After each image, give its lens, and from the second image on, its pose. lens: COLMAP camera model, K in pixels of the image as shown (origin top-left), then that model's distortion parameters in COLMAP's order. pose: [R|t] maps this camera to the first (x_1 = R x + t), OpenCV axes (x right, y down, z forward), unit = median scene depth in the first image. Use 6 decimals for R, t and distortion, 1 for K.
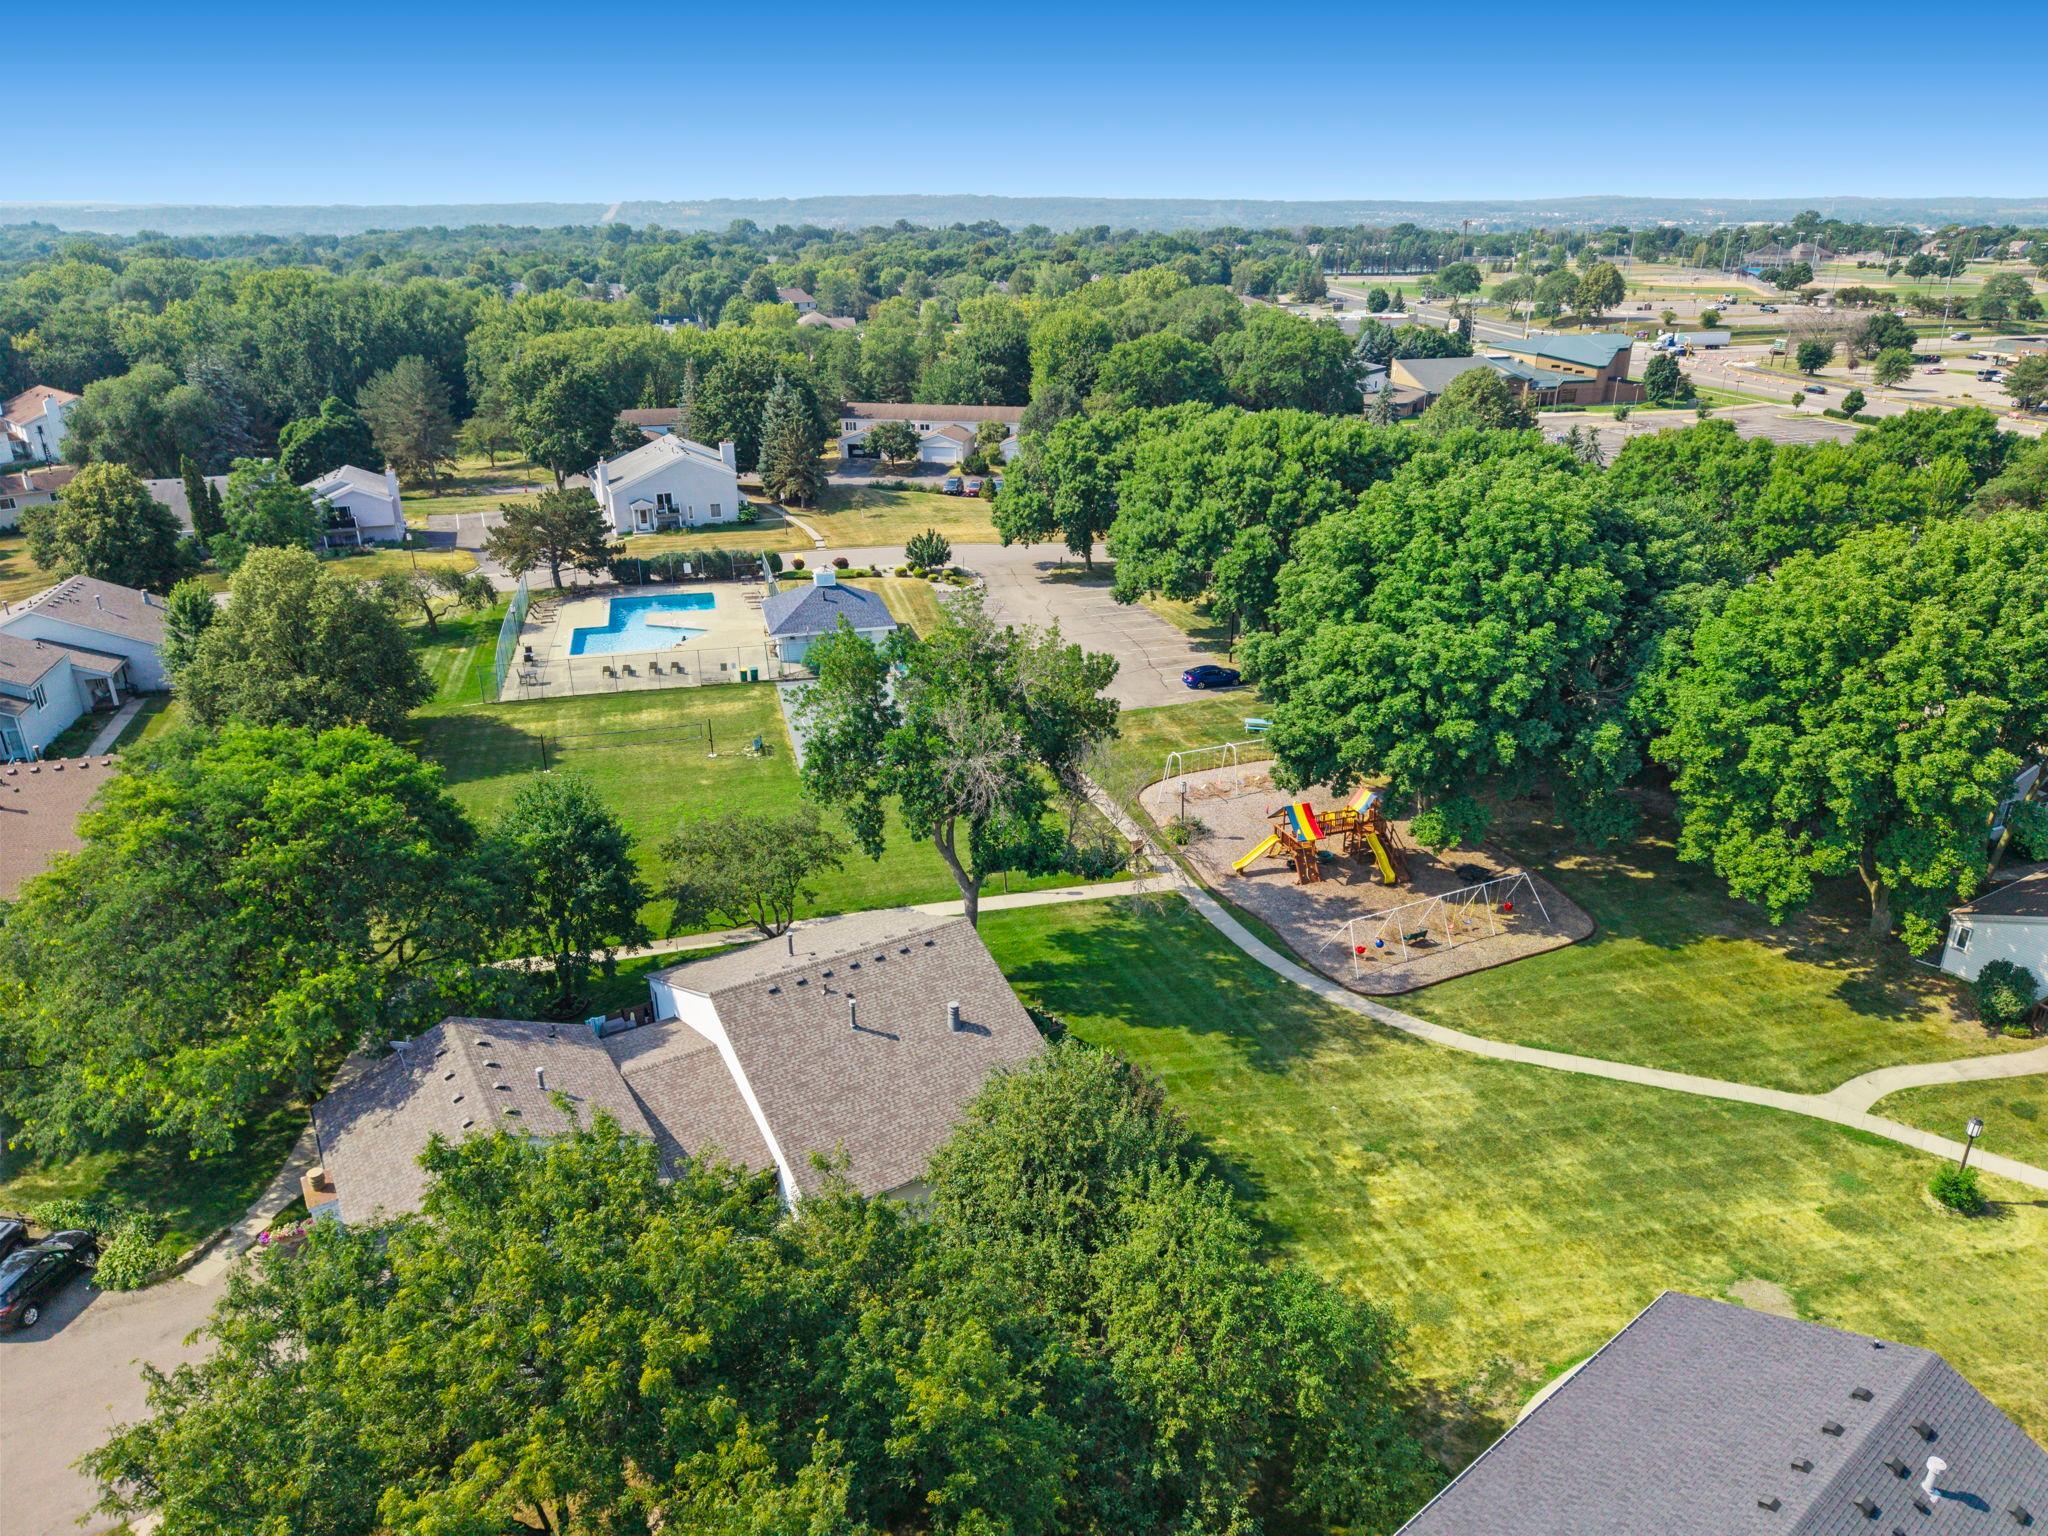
lens RADIAL K [[1368.2, 0, 1024.0], [0, 1368.2, 768.0], [0, 0, 1]] dist [0.053393, -0.066508]
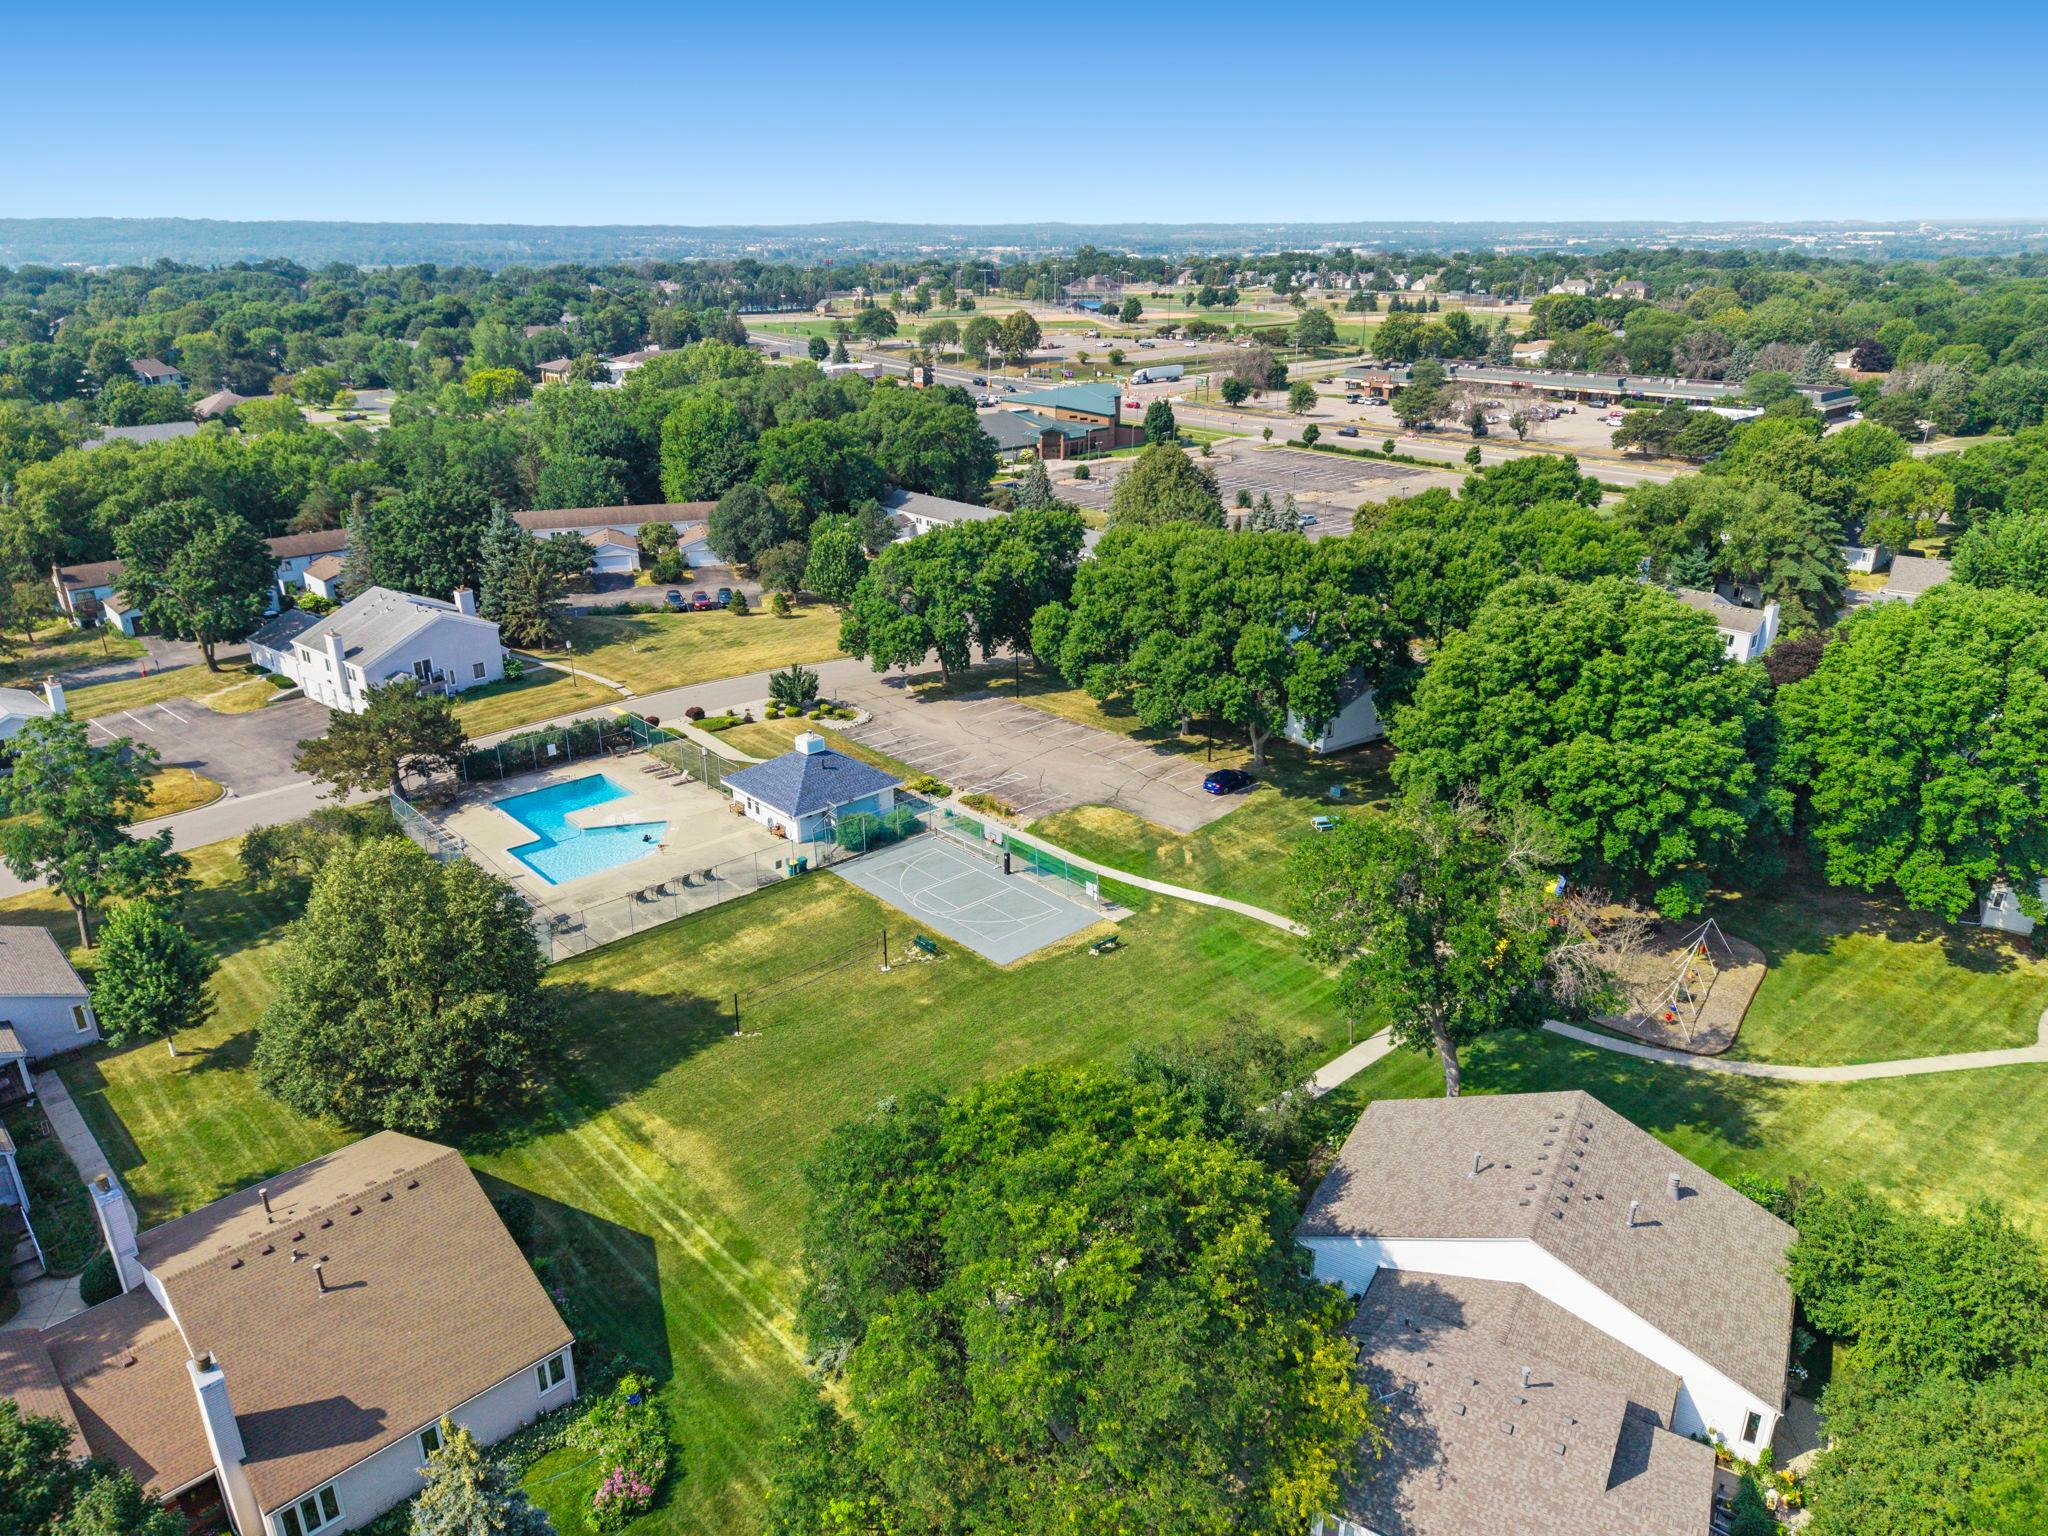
lens RADIAL K [[1368.2, 0, 1024.0], [0, 1368.2, 768.0], [0, 0, 1]] dist [0.053393, -0.066508]
pose [[0.885215, -0.172449, 0.432037, -0.238083], [0.178858, 0.983528, 0.026111, -0.068445], [-0.429423, 0.054160, 0.901478, 0.055729]]
